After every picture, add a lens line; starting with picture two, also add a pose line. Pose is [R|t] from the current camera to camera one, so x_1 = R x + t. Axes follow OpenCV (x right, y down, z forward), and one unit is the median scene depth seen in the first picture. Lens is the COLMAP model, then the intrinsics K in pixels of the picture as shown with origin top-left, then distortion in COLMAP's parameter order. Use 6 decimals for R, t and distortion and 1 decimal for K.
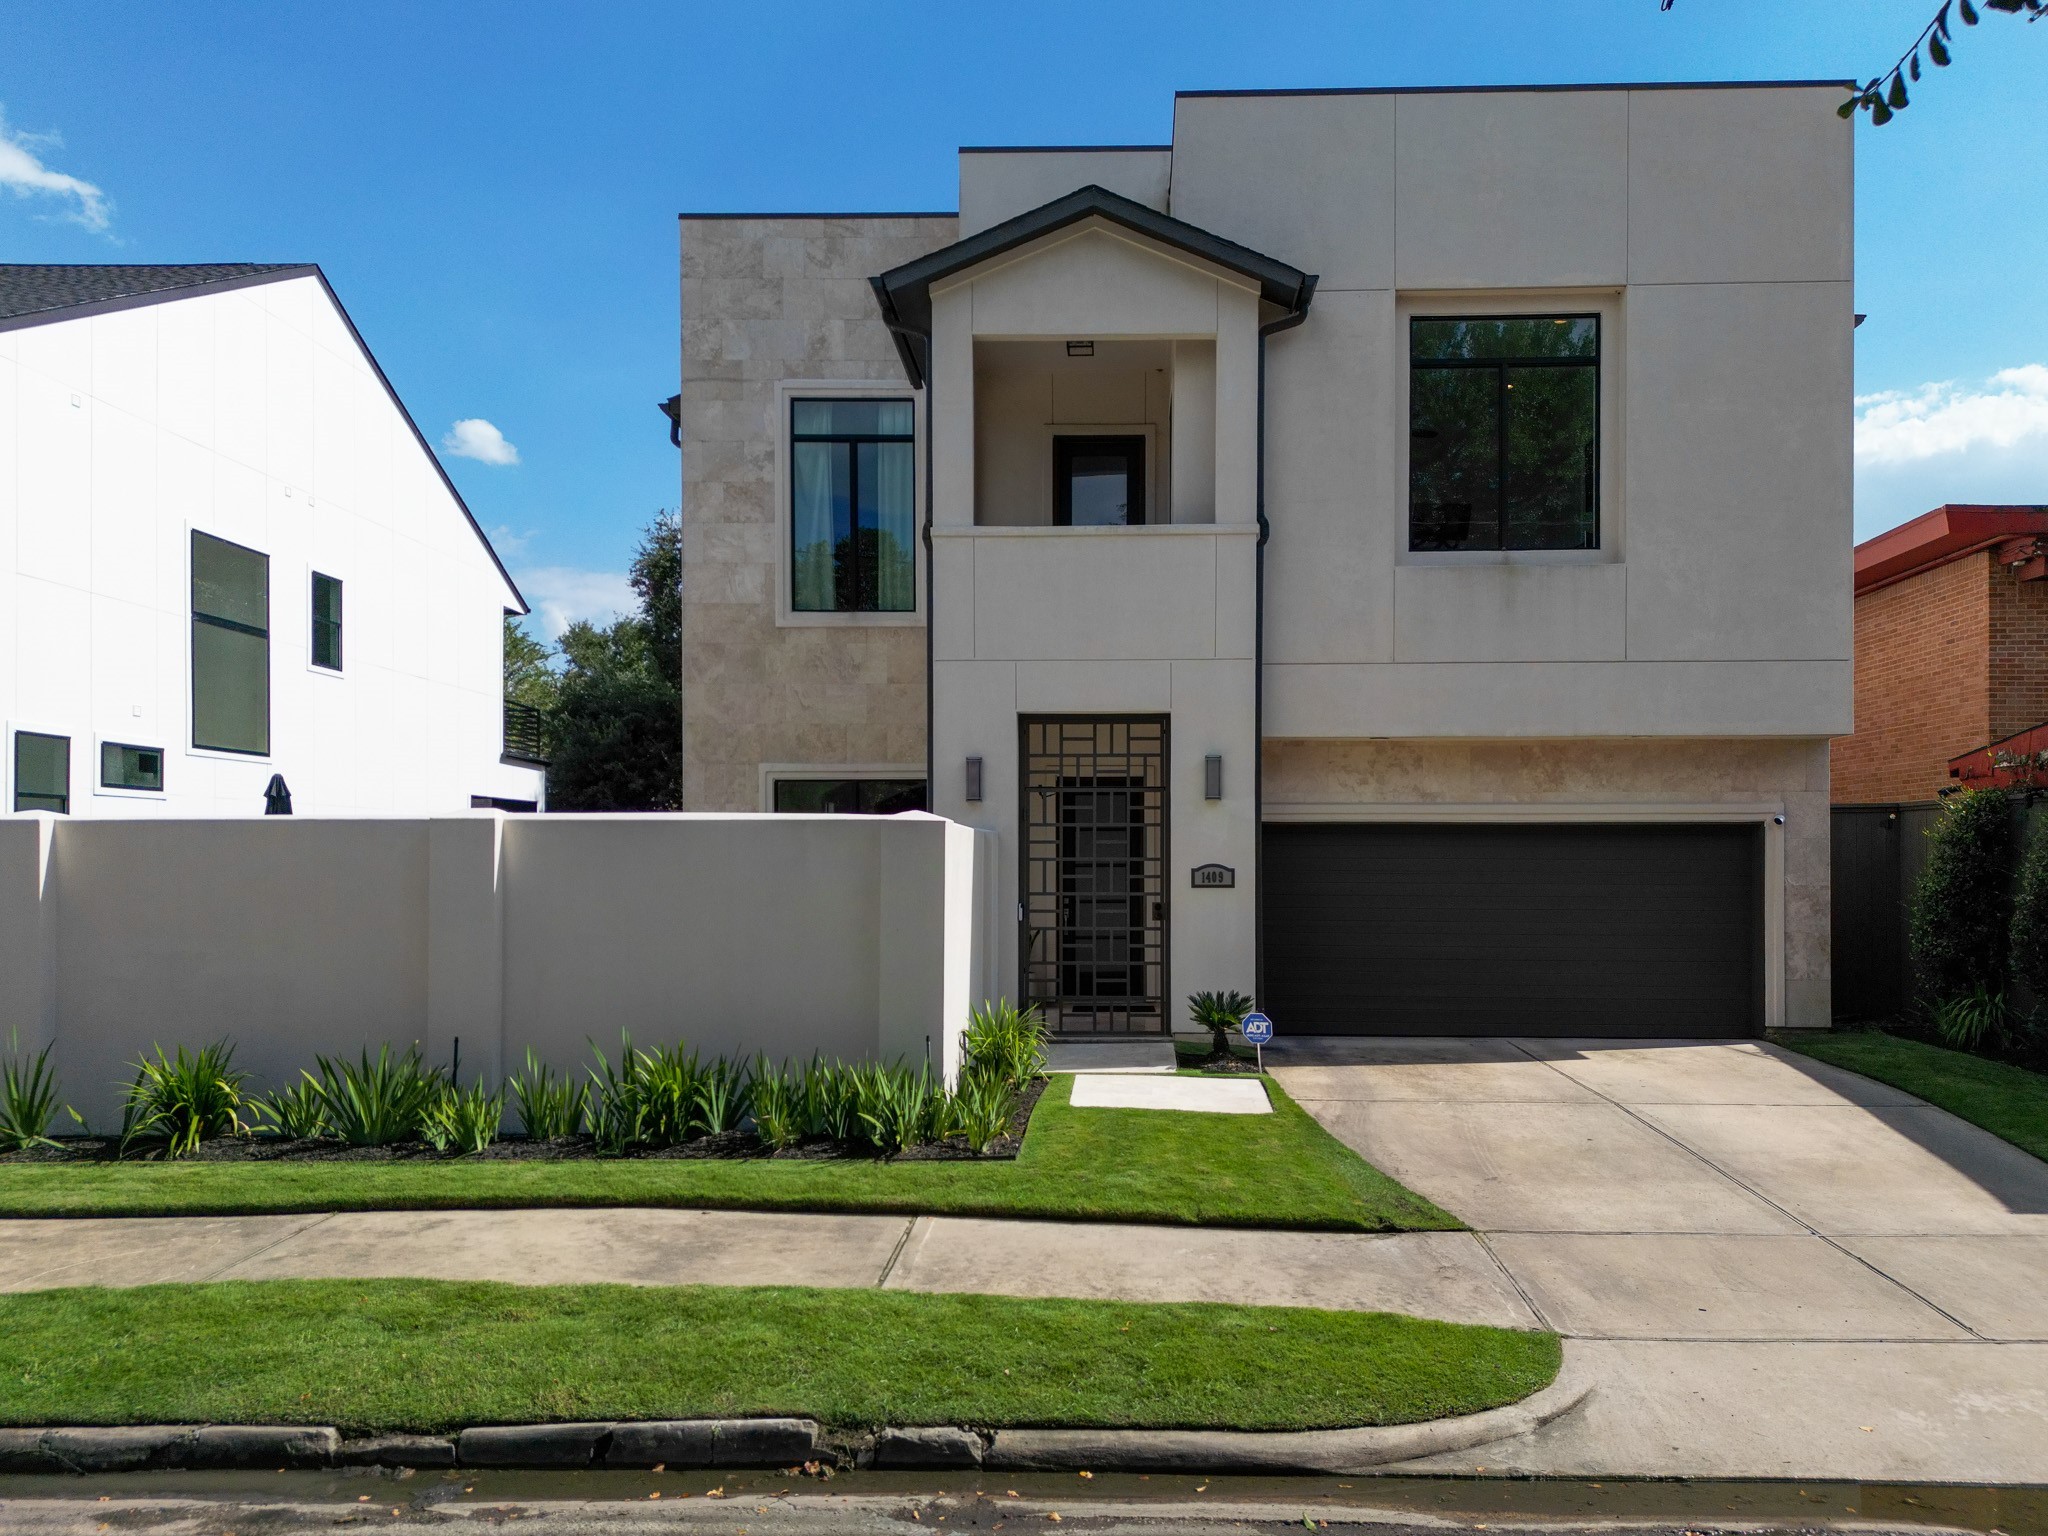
lens RADIAL K [[1500.8, 0, 1108.2], [0, 1500.8, 863.8], [0, 0, 1]] dist [-0.003791, -0.000964]
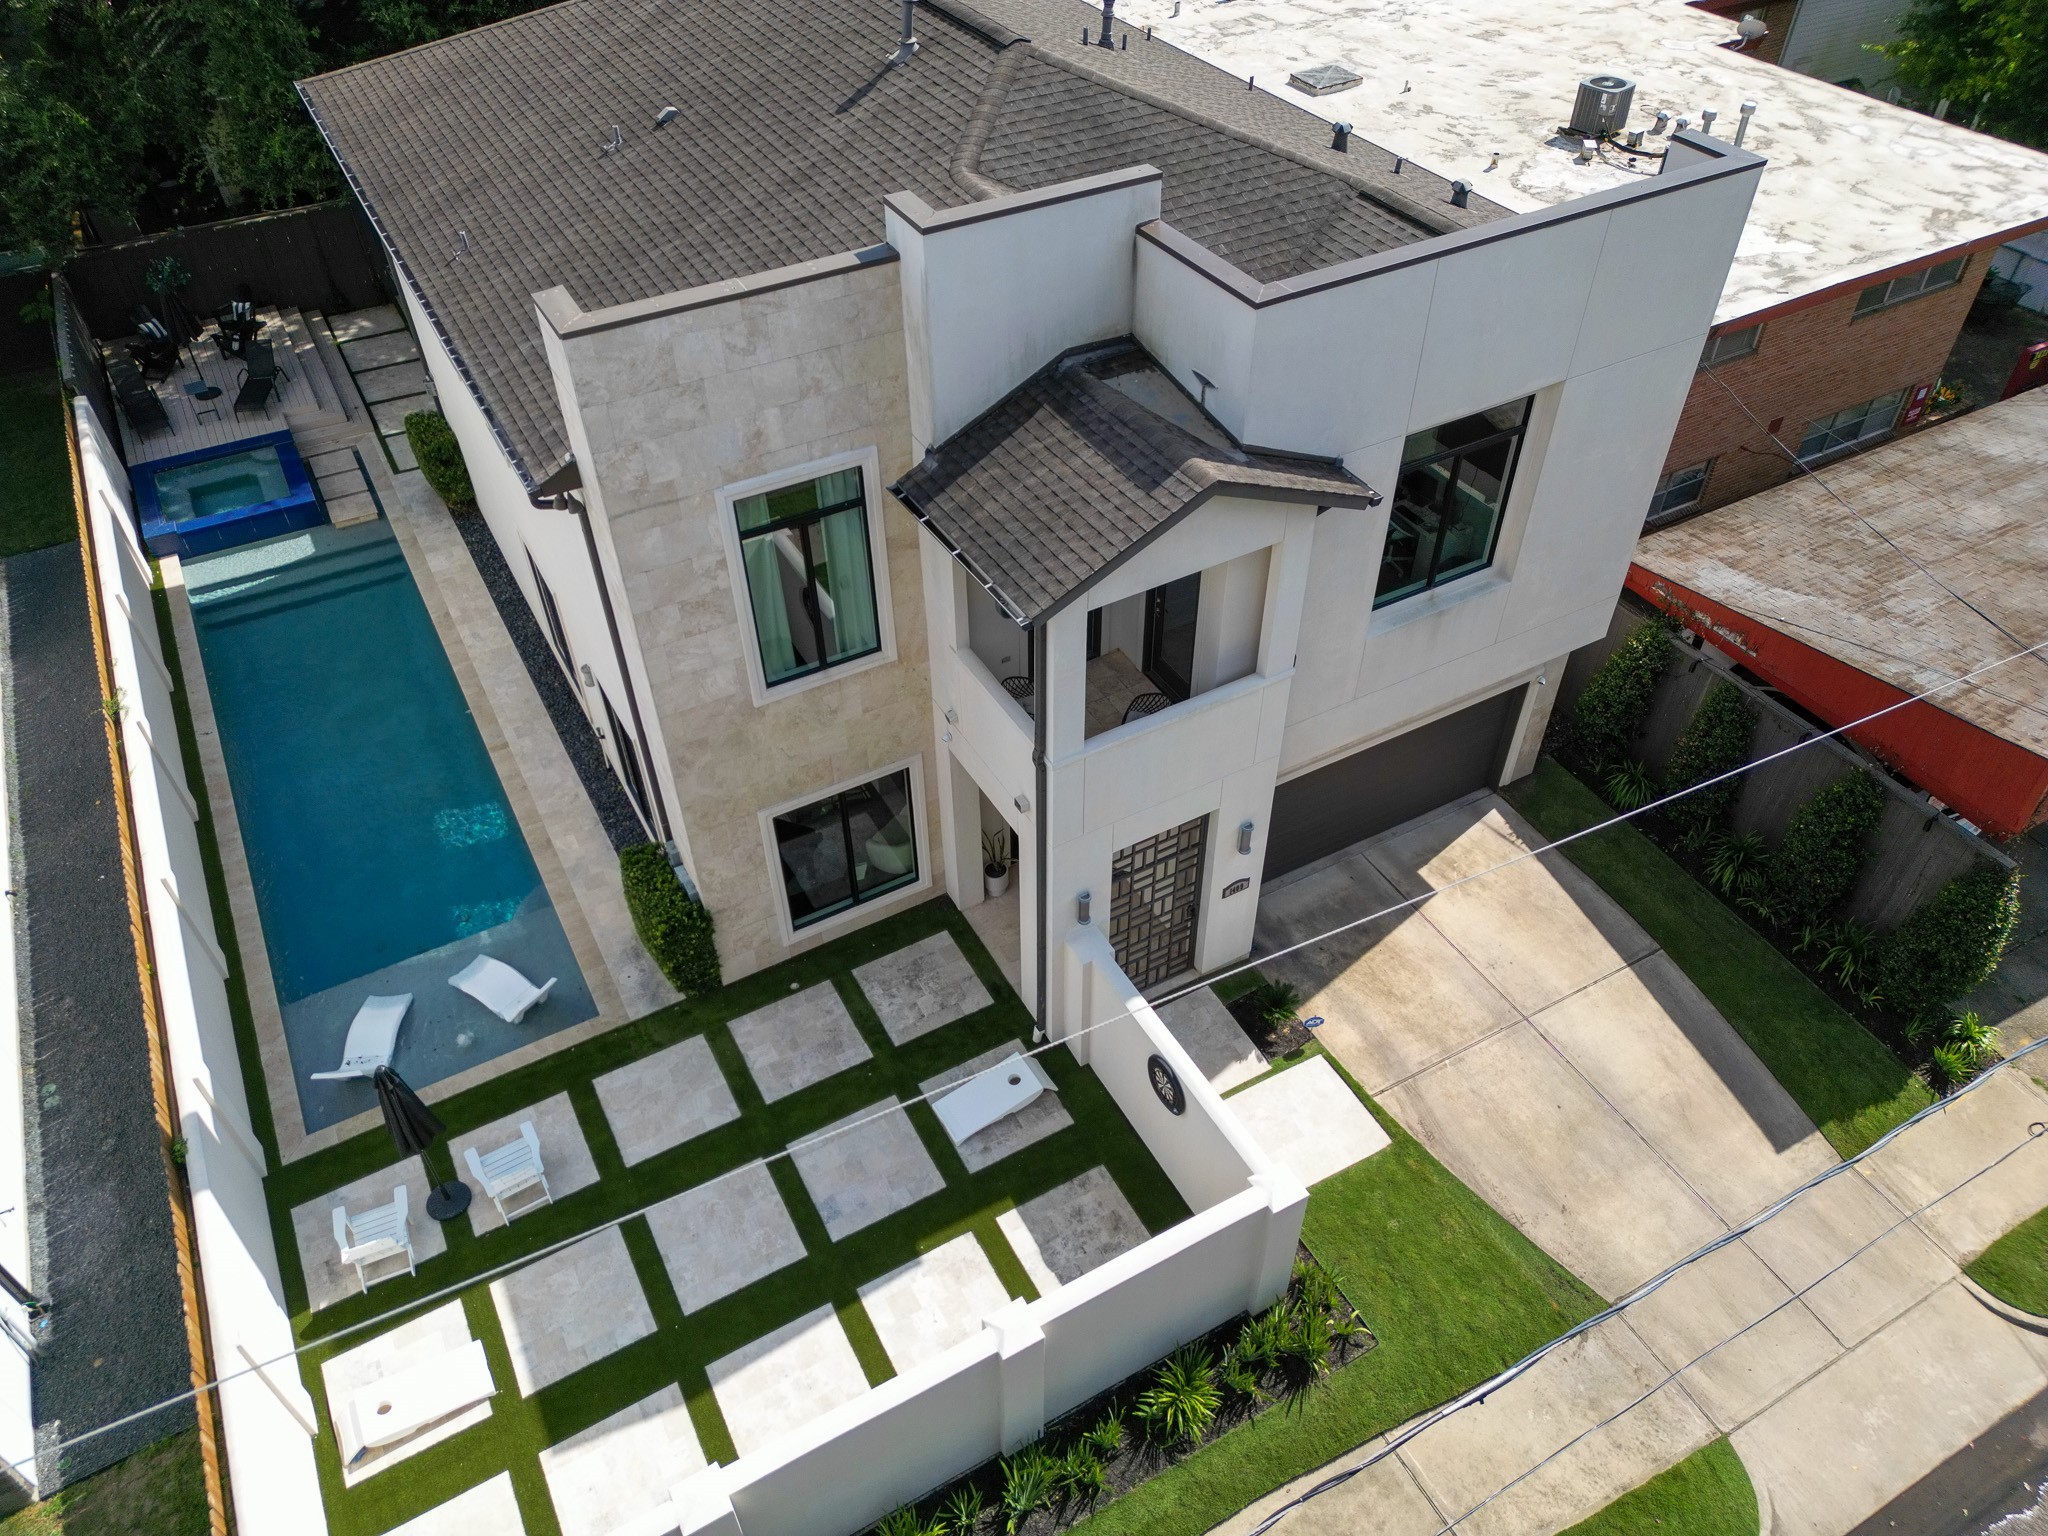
lens RADIAL K [[1448.7, 0, 1024.0], [0, 1448.7, 768.0], [0, 0, 1]] dist [-0.002099, -0.000368]
pose [[0.865315, -0.346480, 0.362190, -0.426331], [0.010074, 0.734481, 0.678555, -0.771297], [-0.501127, -0.583515, 0.639048, 0.279866]]
